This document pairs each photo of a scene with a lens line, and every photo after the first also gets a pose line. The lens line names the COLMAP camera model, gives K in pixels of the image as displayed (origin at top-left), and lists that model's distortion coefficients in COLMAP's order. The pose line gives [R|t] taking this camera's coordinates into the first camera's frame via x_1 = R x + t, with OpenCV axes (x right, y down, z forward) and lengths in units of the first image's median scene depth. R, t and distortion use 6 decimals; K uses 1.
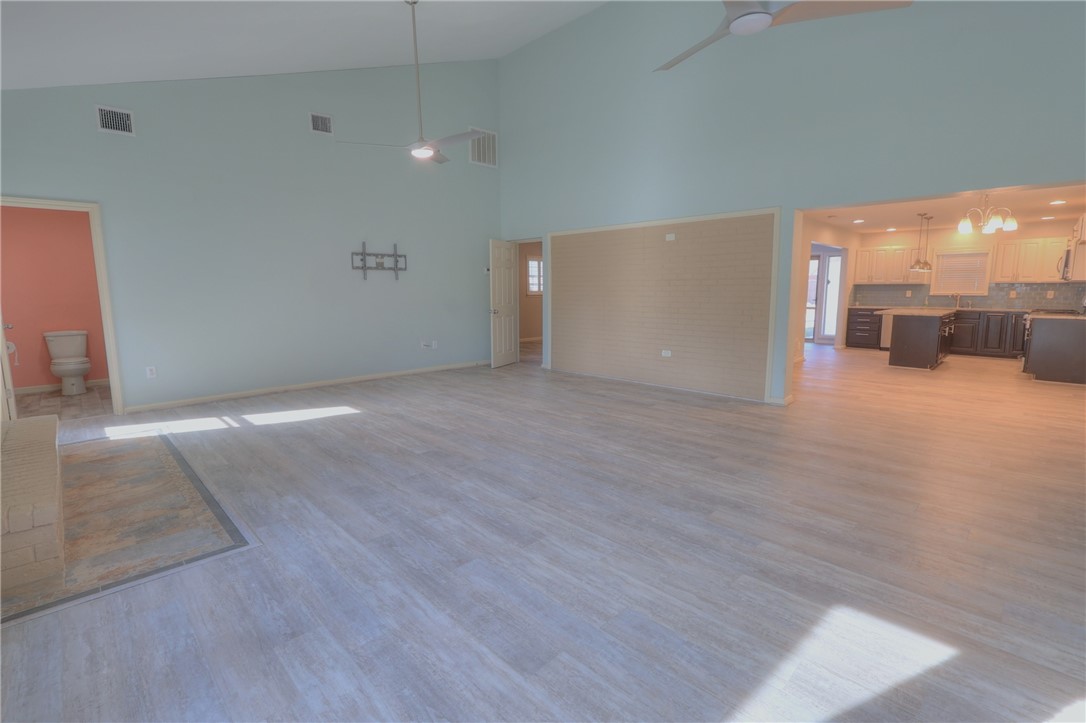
lens RADIAL K [[497.0, 0, 536.6], [0, 497.0, 356.9], [0, 0, 1]] dist [-0.019319, 0.000350]
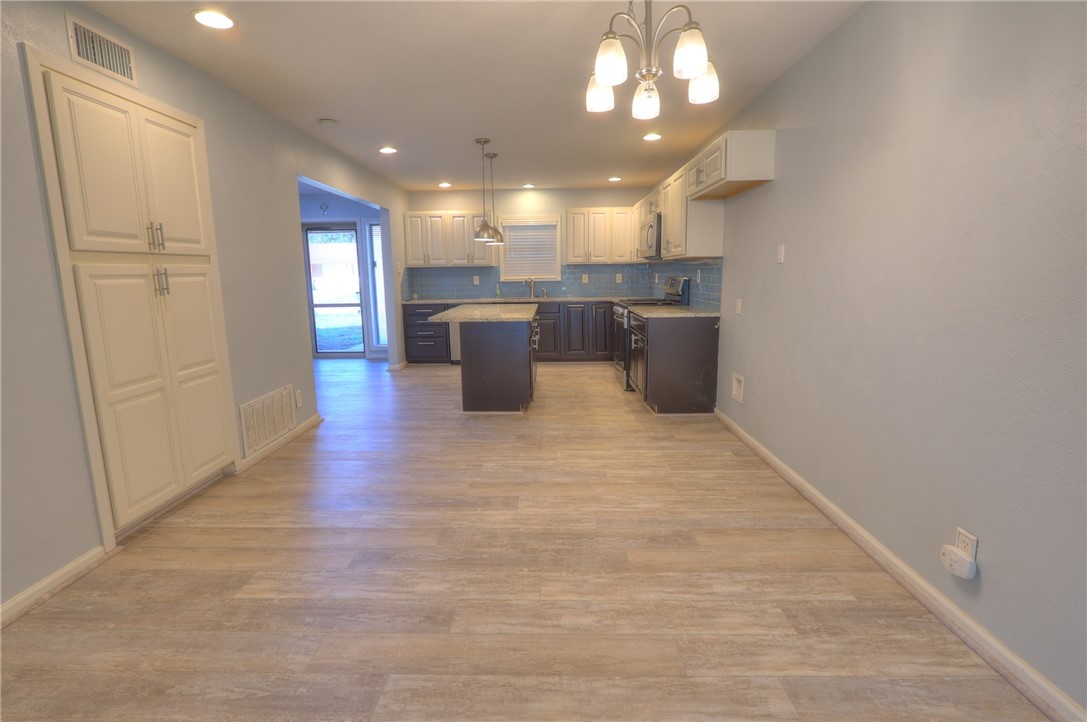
lens RADIAL K [[497.5, 0, 543.2], [0, 497.5, 350.8], [0, 0, 1]] dist [-0.019319, 0.000350]
pose [[0.710268, -0.116001, 0.694308, 0.324852], [0.107208, 0.992648, 0.056175, -0.059165], [-0.695720, 0.034536, 0.717483, 0.434148]]
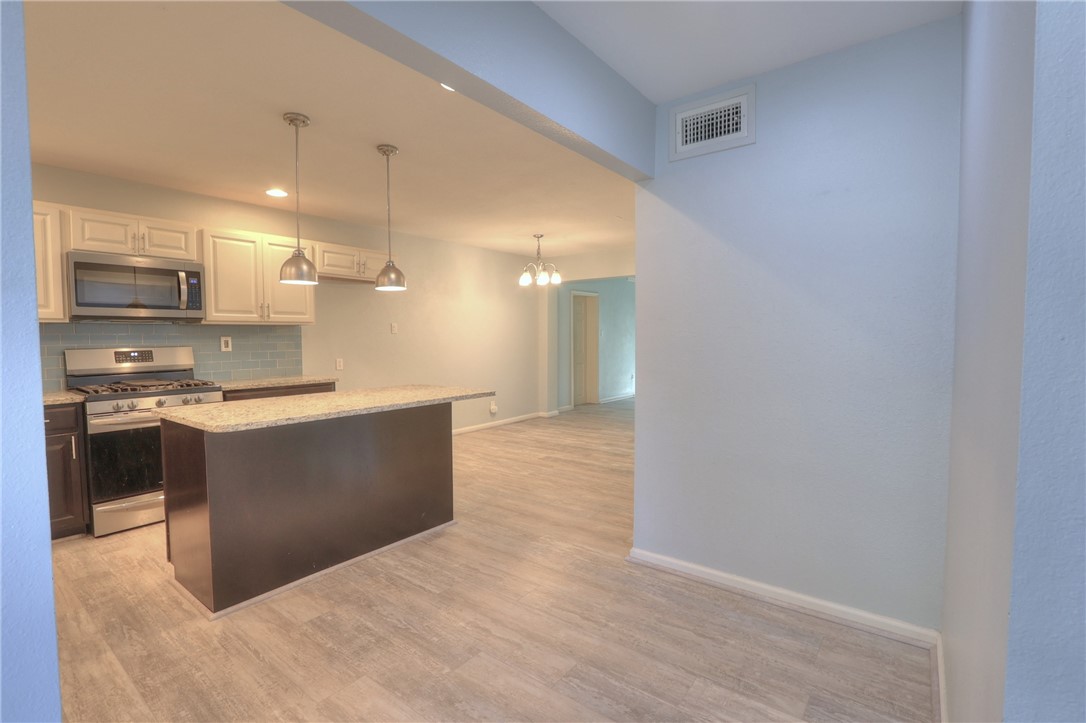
lens RADIAL K [[496.3, 0, 544.1], [0, 496.3, 361.7], [0, 0, 1]] dist [-0.018751, 0.002498]
pose [[-0.989927, 0.016558, -0.140608, 0.569967], [-0.009951, 0.982545, 0.185760, -0.156470], [0.141229, 0.185288, -0.972483, 1.139924]]
